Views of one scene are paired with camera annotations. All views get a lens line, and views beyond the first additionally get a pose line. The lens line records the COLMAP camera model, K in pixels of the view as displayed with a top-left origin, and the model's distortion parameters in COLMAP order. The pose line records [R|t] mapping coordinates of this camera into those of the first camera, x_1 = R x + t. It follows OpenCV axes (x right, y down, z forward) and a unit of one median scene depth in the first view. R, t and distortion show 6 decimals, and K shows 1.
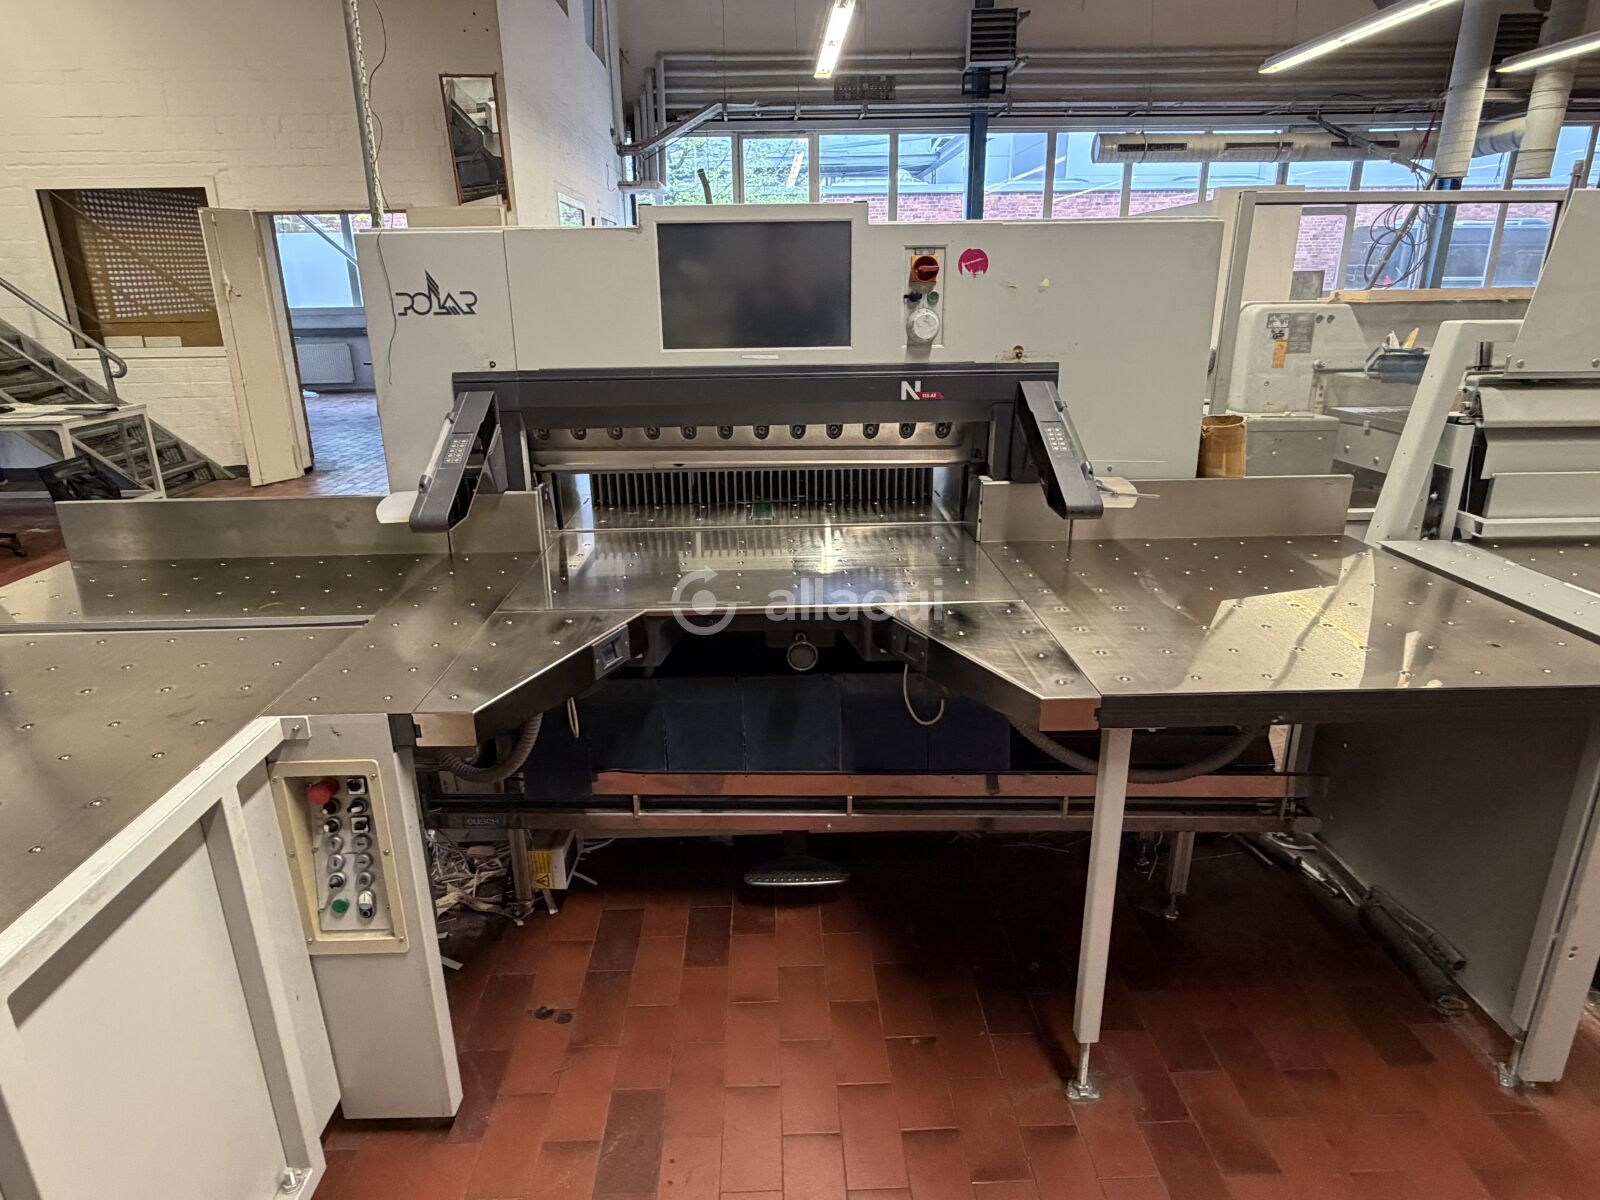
lens RADIAL K [[951.5, 0, 790.9], [0, 951.5, 600.8], [0, 0, 1]] dist [0.000851, -0.000755]
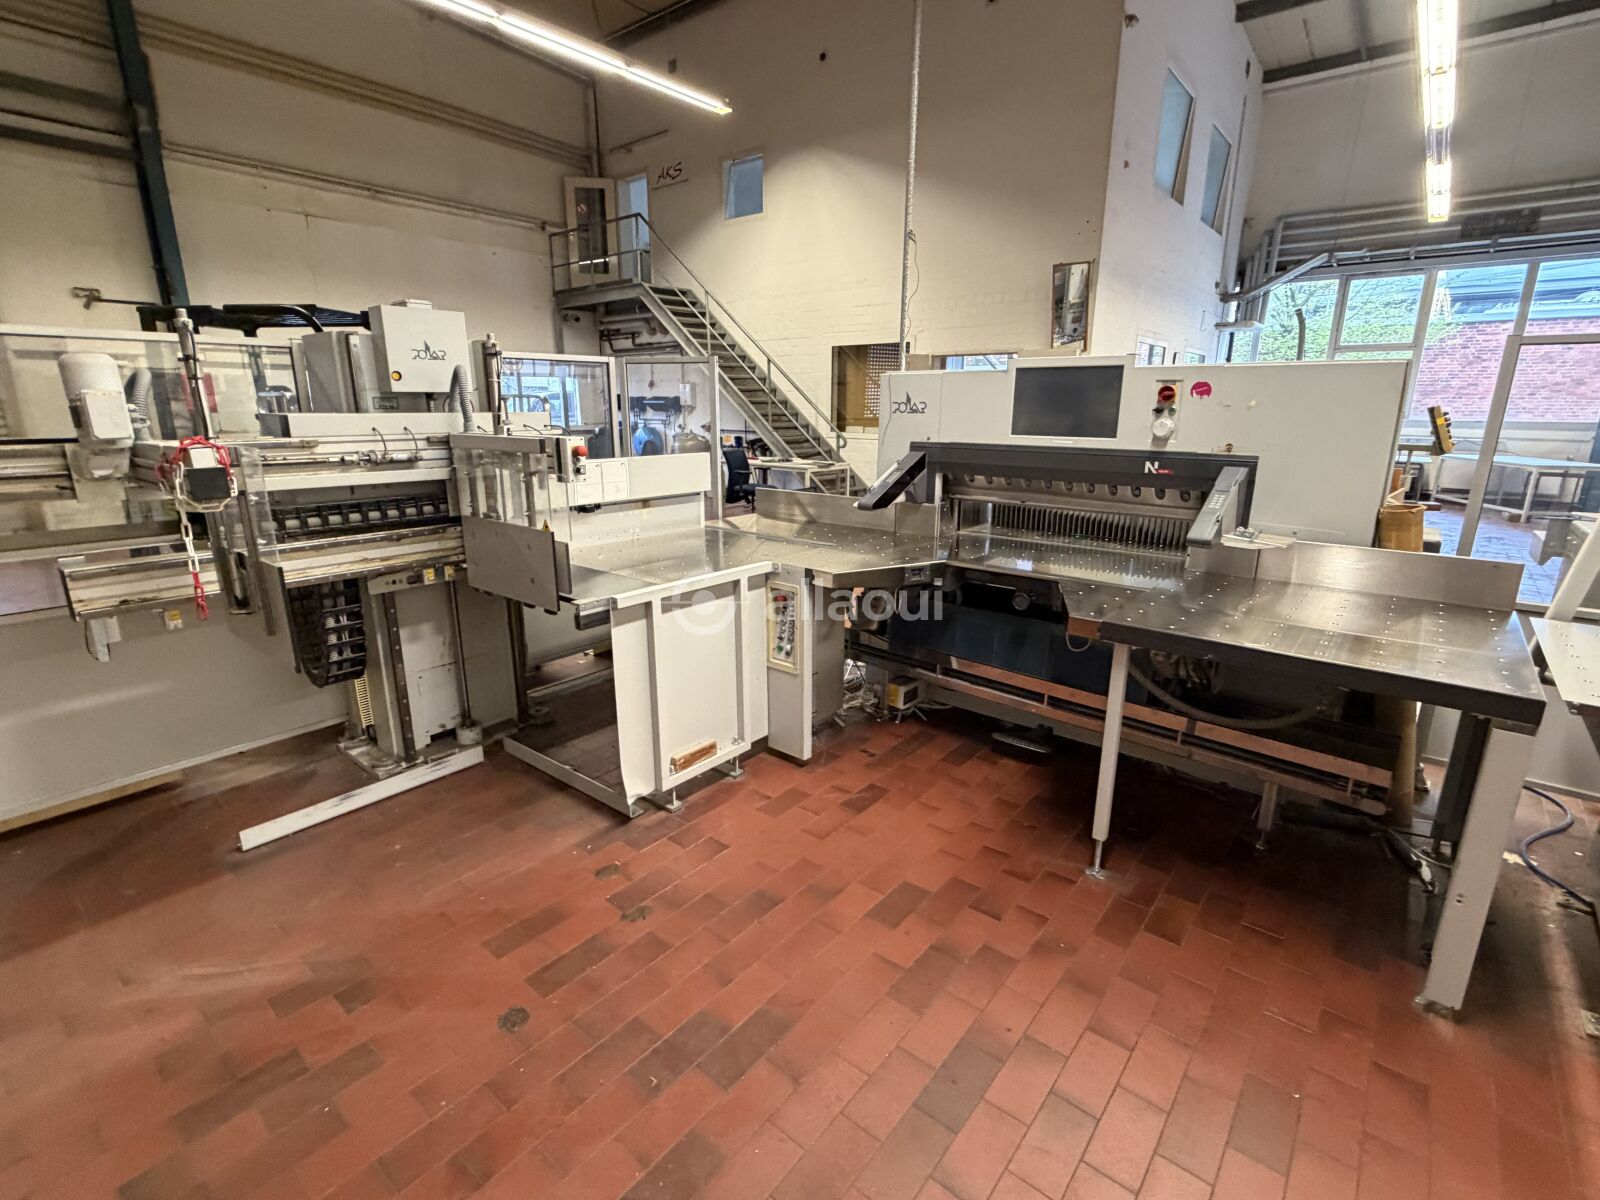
lens RADIAL K [[752.2, 0, 800.7], [0, 752.2, 599.8], [0, 0, 1]] dist [0.001048, -0.000892]
pose [[0.754865, 0.183509, -0.629685, 0.494994], [-0.222719, 0.974733, 0.017071, 0.102999], [0.616908, 0.127357, 0.776663, -0.311613]]
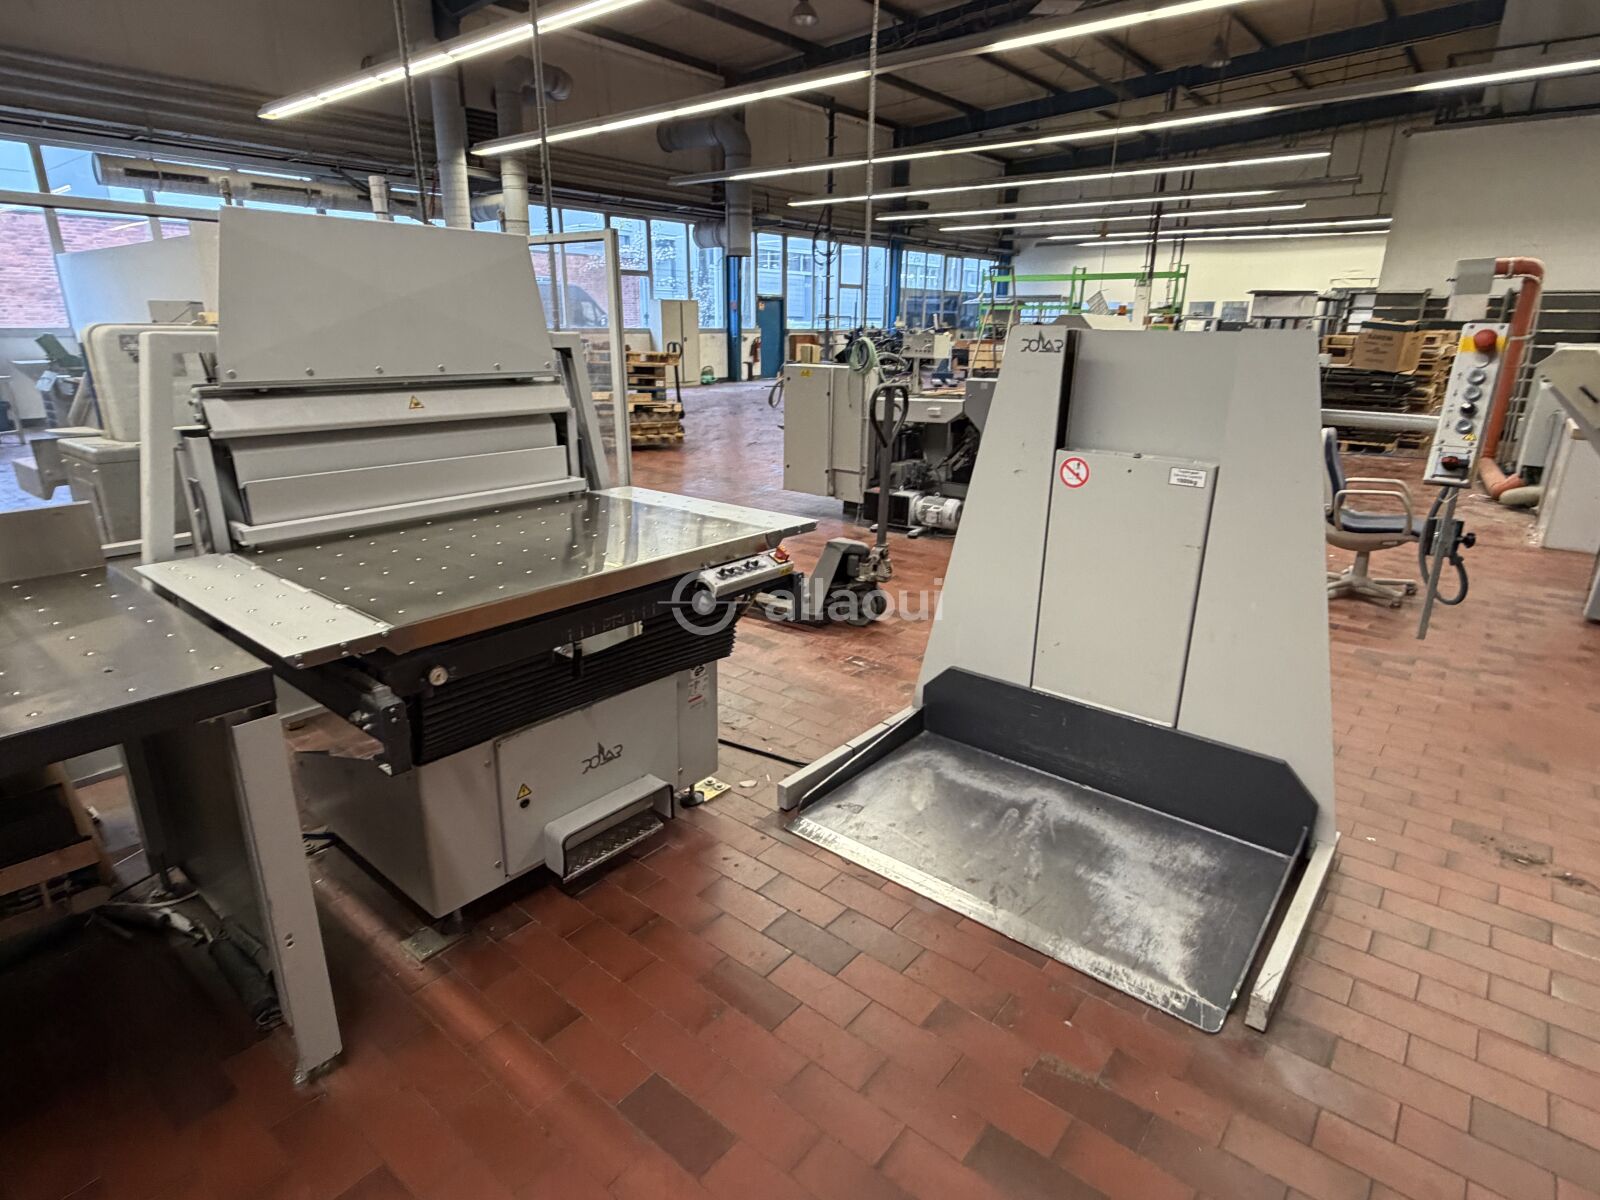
lens RADIAL K [[860.1, 0, 791.7], [0, 860.1, 597.6], [0, 0, 1]] dist [0.000644, 0.000195]
pose [[0.658918, -0.210531, 0.722152, 0.409657], [0.221587, 0.971761, 0.081116, 0.039573], [-0.718837, 0.106571, 0.686962, -0.040634]]
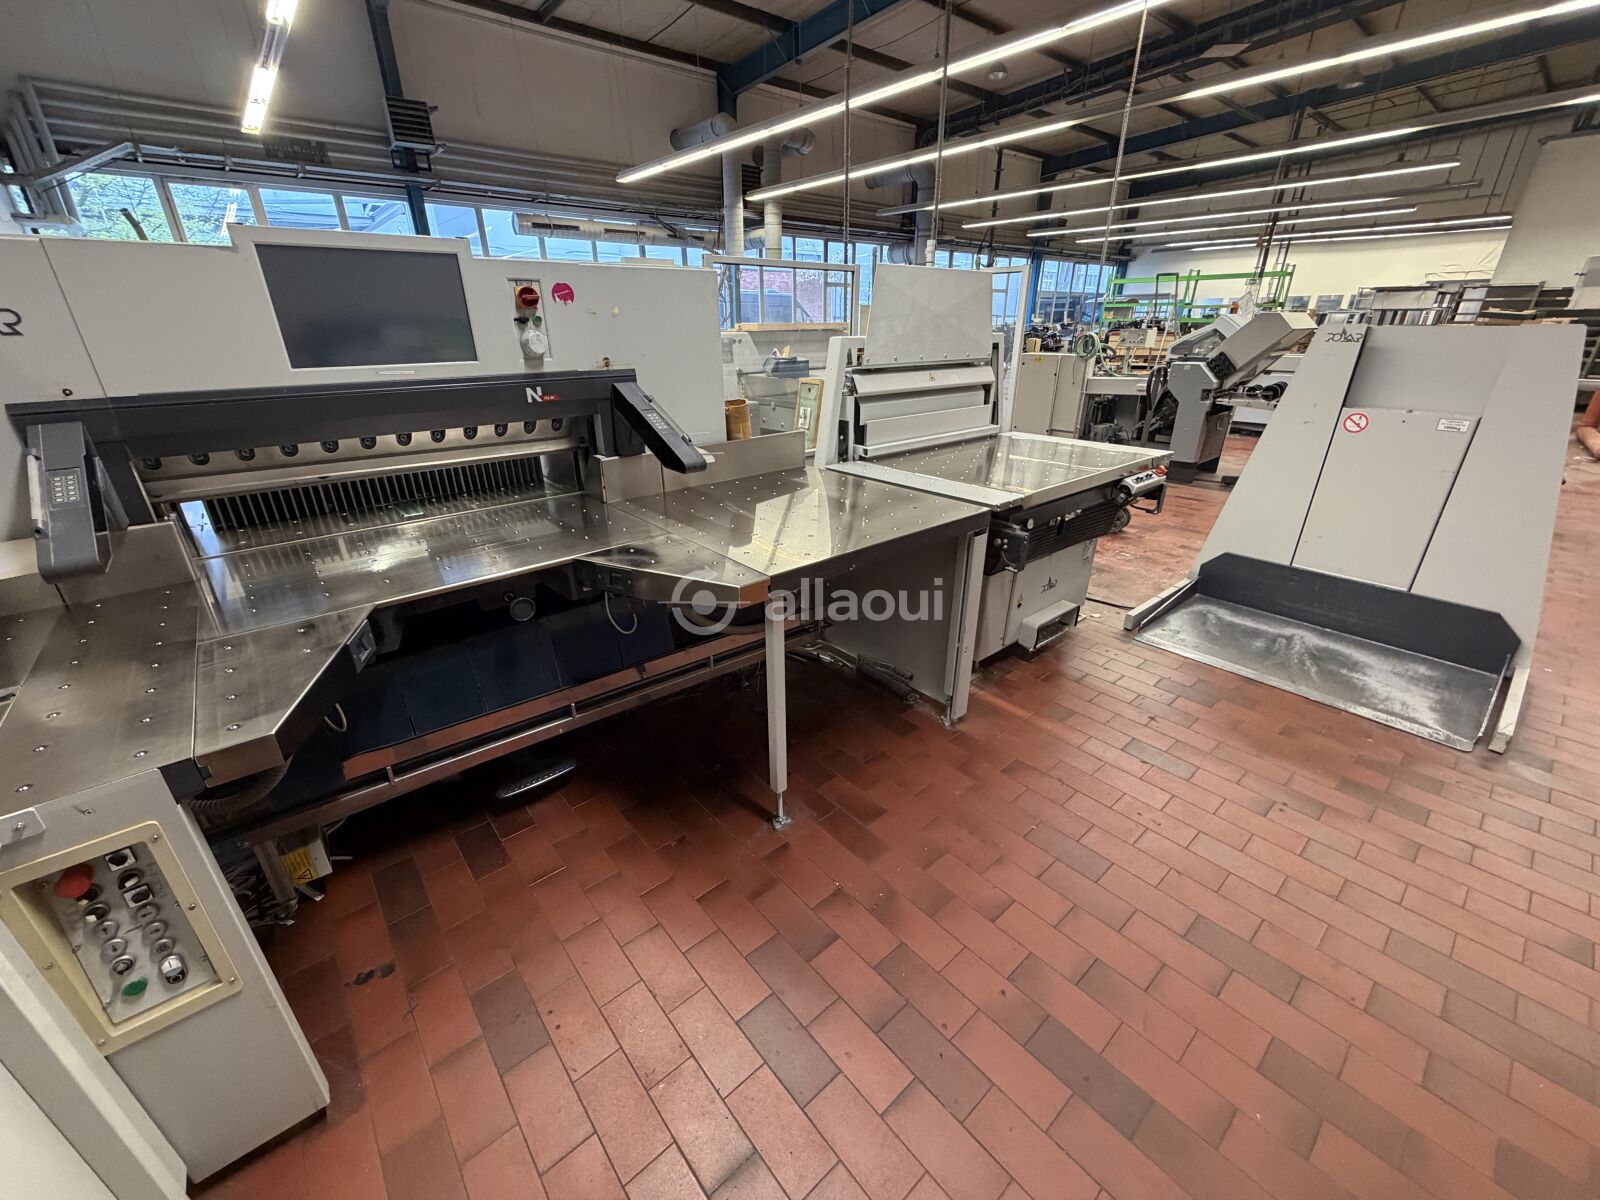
lens RADIAL K [[636.9, 0, 795.2], [0, 636.9, 598.8], [0, 0, 1]] dist [0.000411, -0.000205]
pose [[0.779385, -0.243546, 0.577273, -0.158511], [0.196338, 0.969889, 0.144108, -0.005129], [-0.594988, 0.001025, 0.803734, 0.082253]]
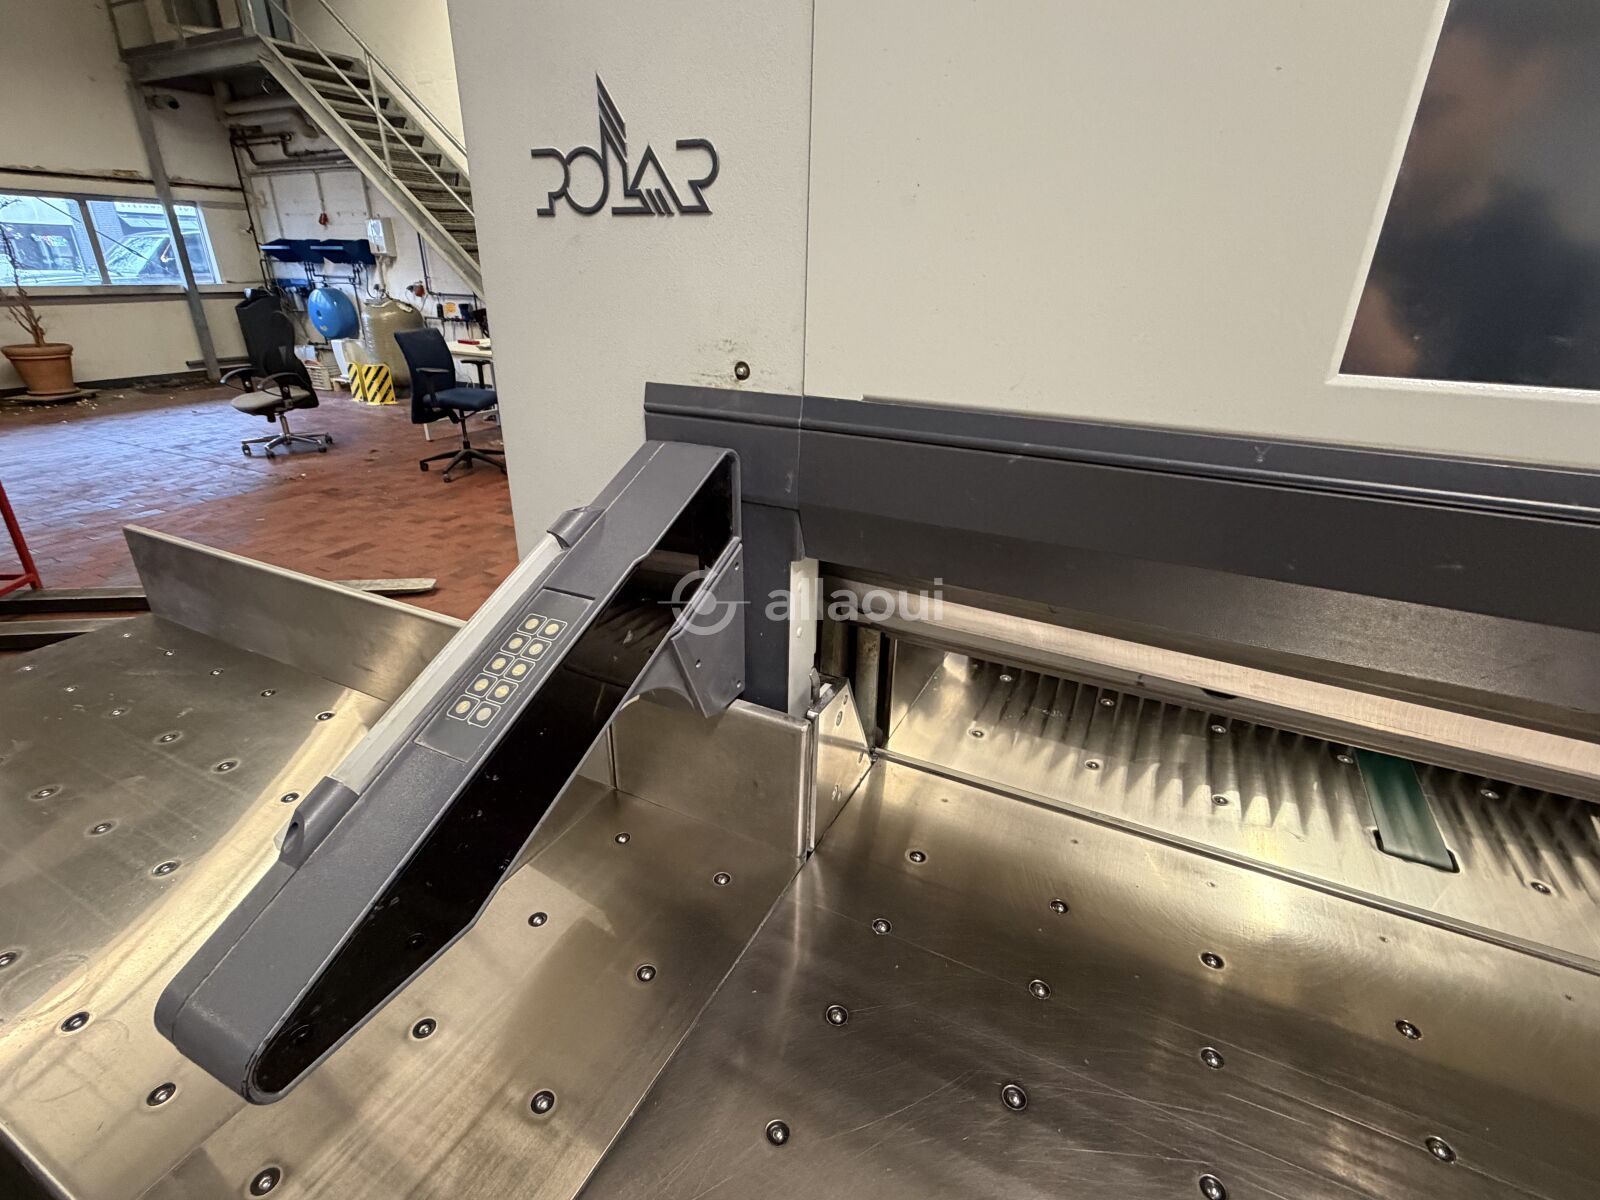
lens RADIAL K [[752.9, 0, 793.9], [0, 752.9, 599.2], [0, 0, 1]] dist [-0.000873, -0.000566]
pose [[0.882178, 0.219770, -0.416489, -0.153233], [-0.180634, 0.974691, 0.131711, -0.193032], [0.434894, -0.040961, 0.899550, 0.707325]]
